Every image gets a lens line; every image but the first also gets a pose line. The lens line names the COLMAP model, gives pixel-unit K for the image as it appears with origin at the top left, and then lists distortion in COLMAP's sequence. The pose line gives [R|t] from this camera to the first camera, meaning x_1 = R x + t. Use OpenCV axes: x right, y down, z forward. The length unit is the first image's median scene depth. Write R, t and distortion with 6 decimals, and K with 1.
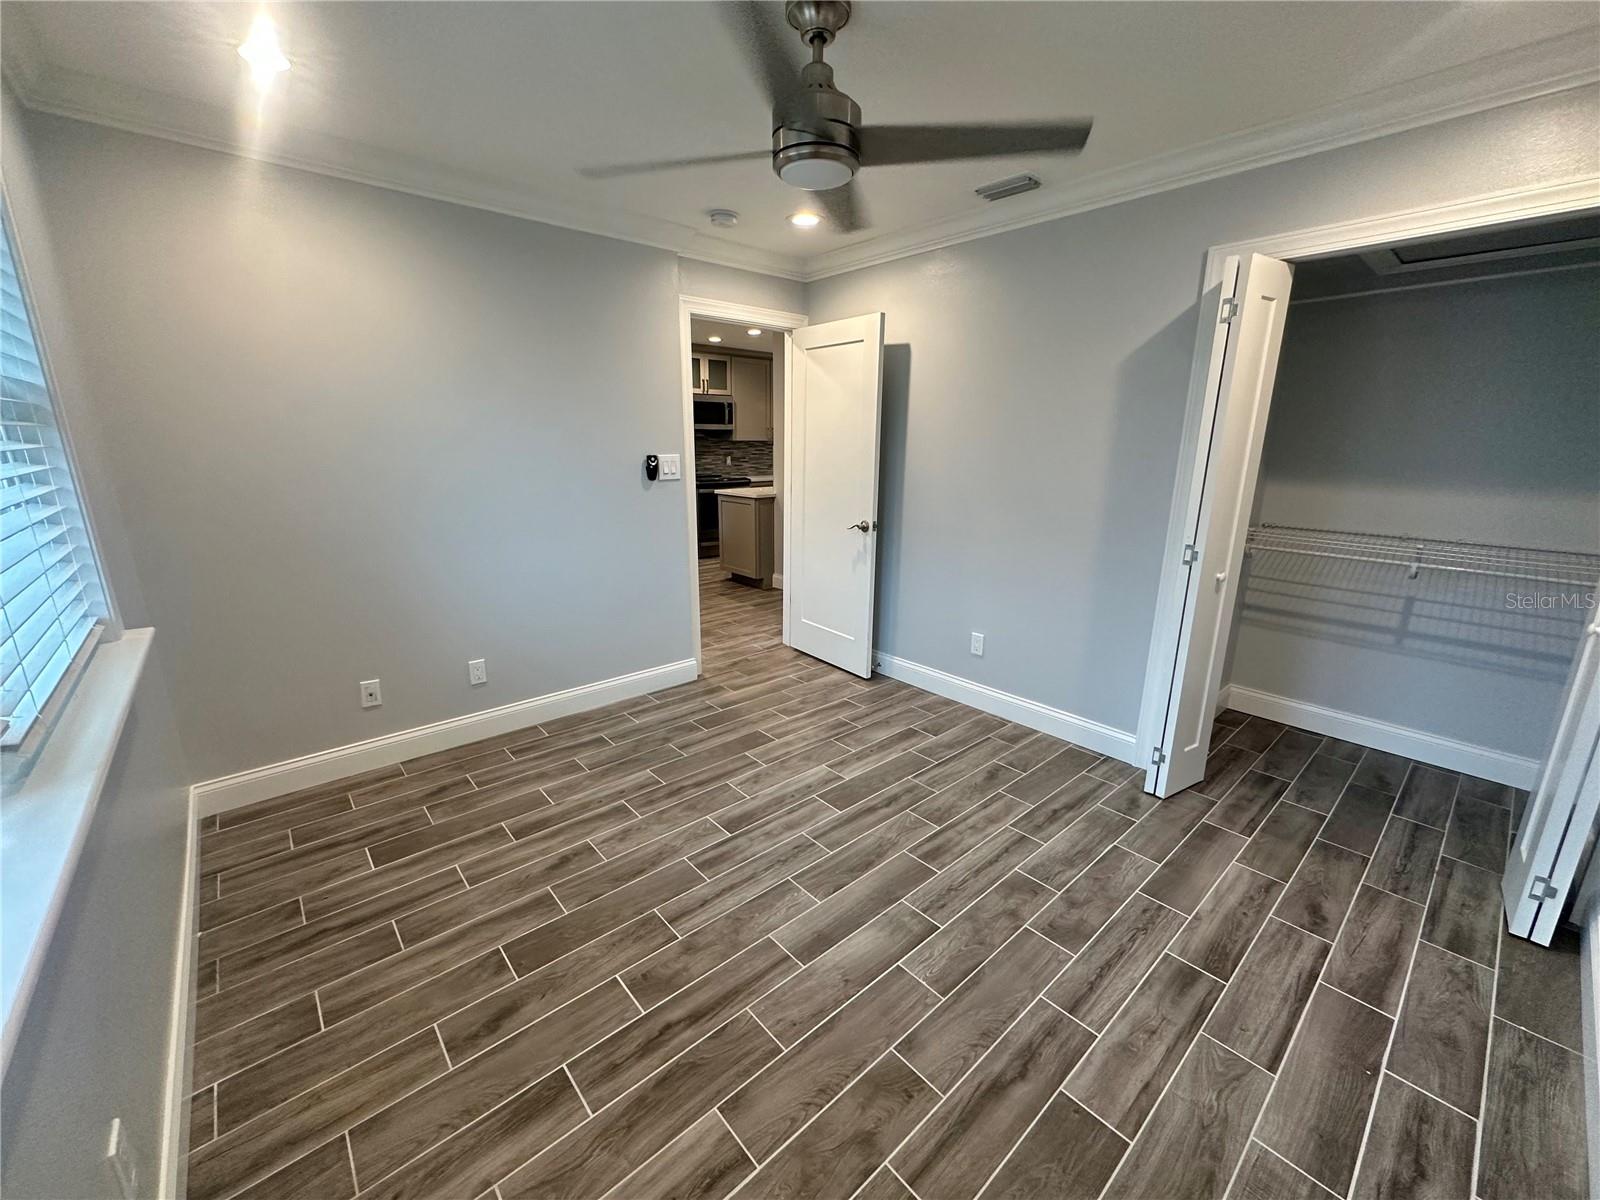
lens RADIAL K [[638.0, 0, 799.5], [0, 638.0, 599.8], [0, 0, 1]] dist [-0.003845, 0.001115]
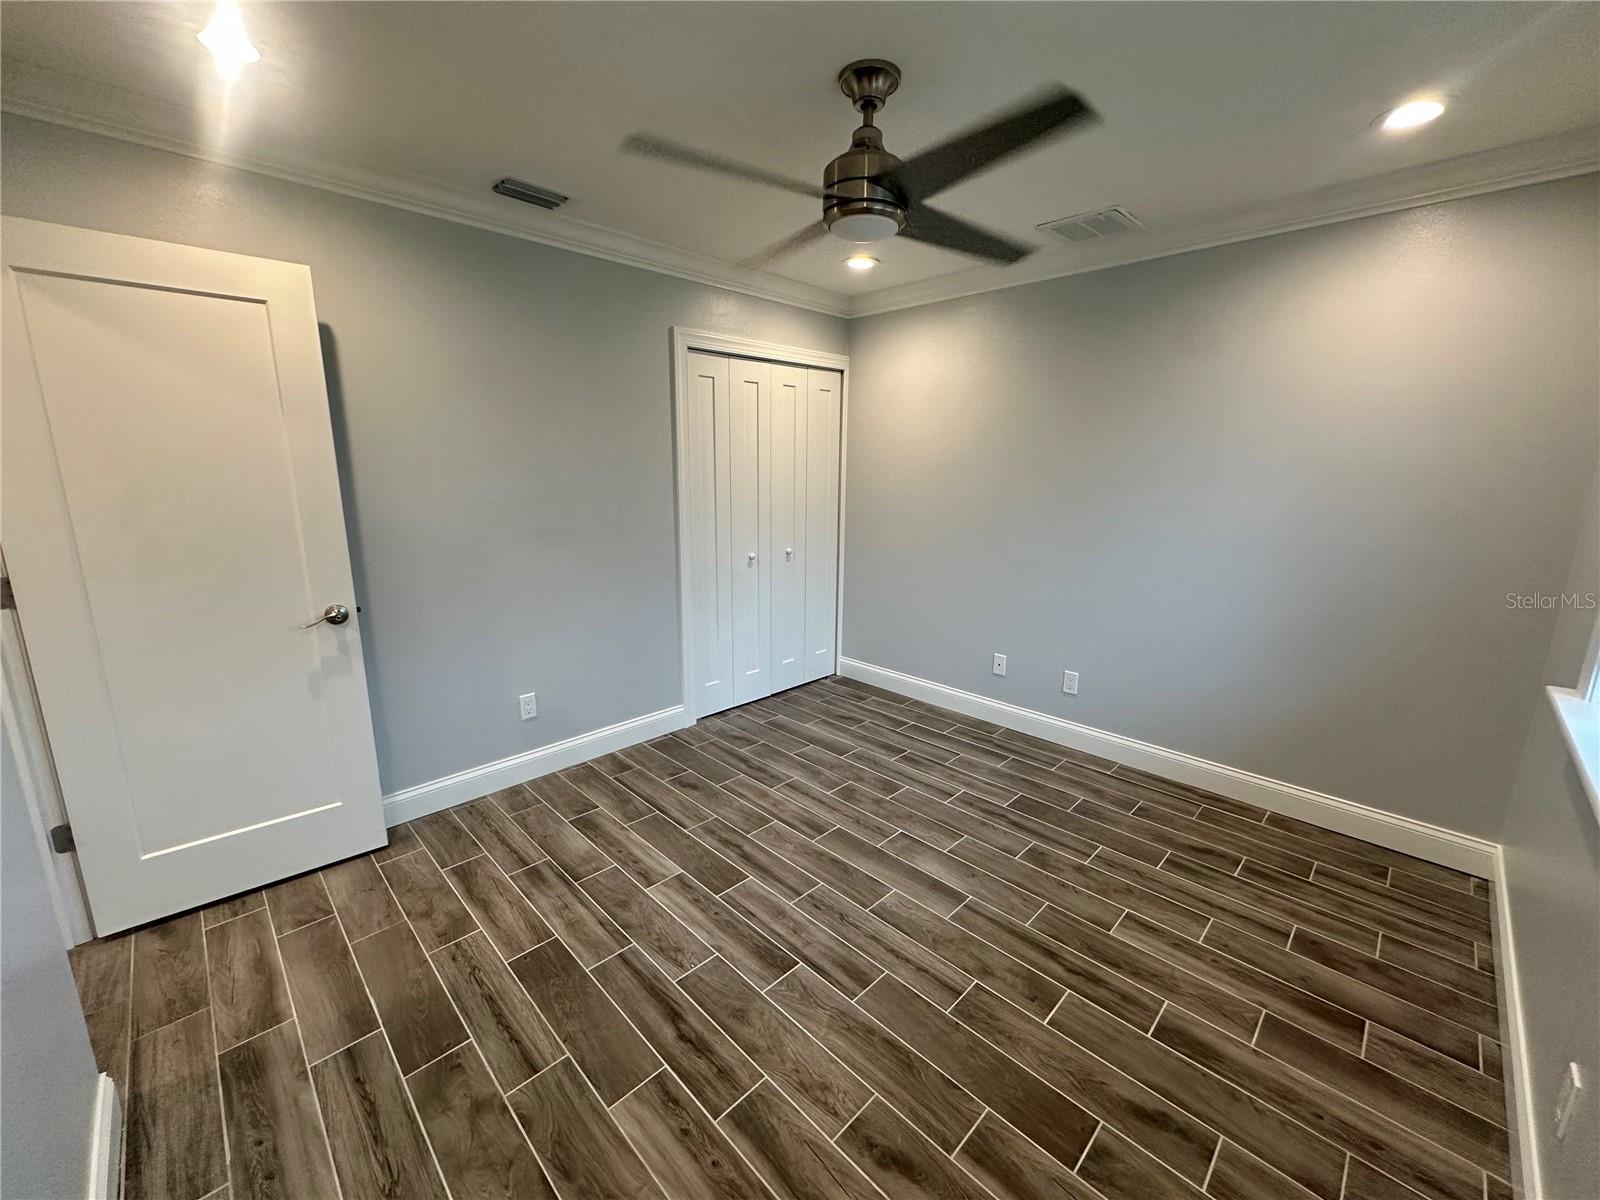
lens RADIAL K [[638.0, 0, 799.5], [0, 638.0, 599.8], [0, 0, 1]] dist [-0.003845, 0.001115]
pose [[-0.061892, -0.214438, 0.974775, -0.830153], [0.239845, 0.944833, 0.223080, -0.256831], [-0.968836, 0.247602, -0.007046, 0.931720]]
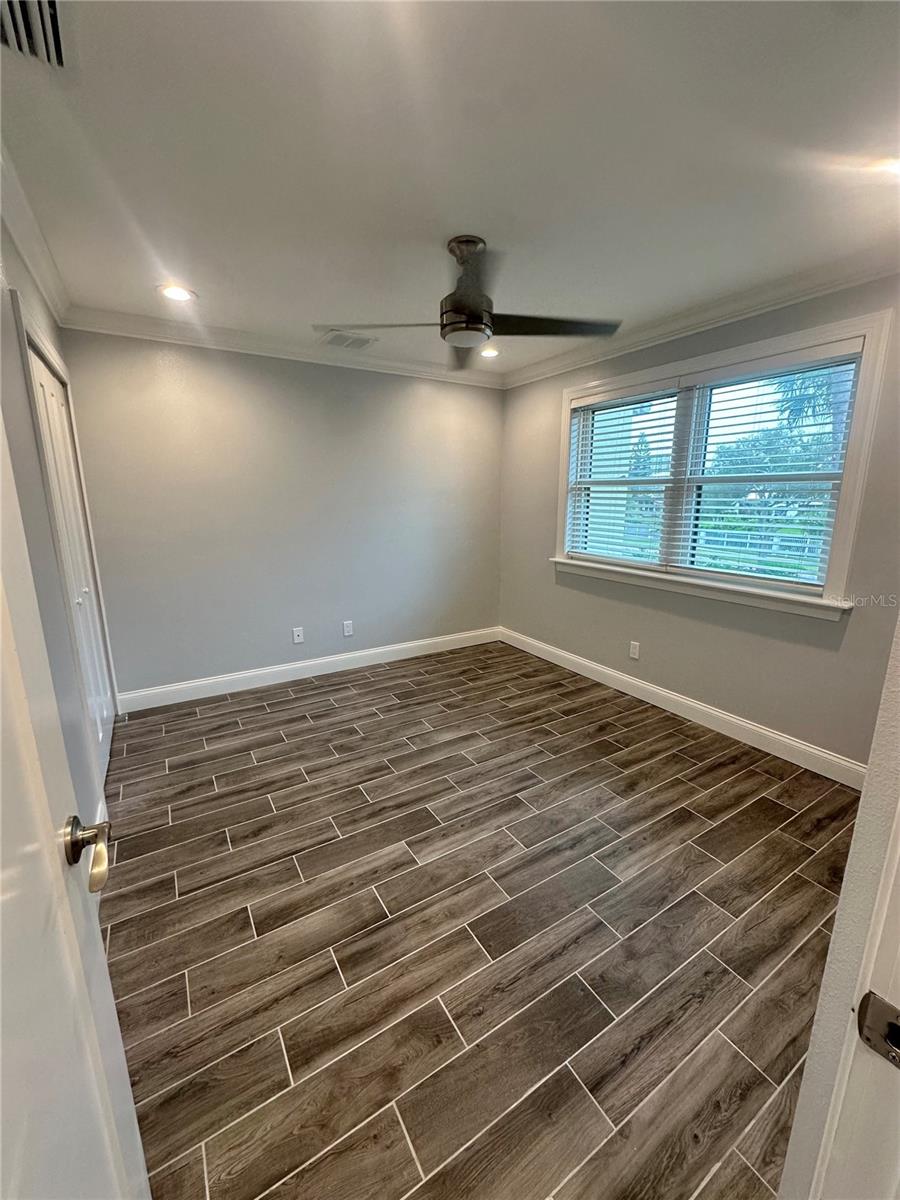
lens RADIAL K [[478.5, 0, 450.0], [0, 478.5, 600.0], [0, 0, 1]] dist [-0.003845, 0.001115]
pose [[-0.986095, -0.041809, 0.160835, -0.119937], [0.035279, 0.893107, 0.448458, -0.458551], [-0.162392, 0.447897, -0.879214, 1.784551]]
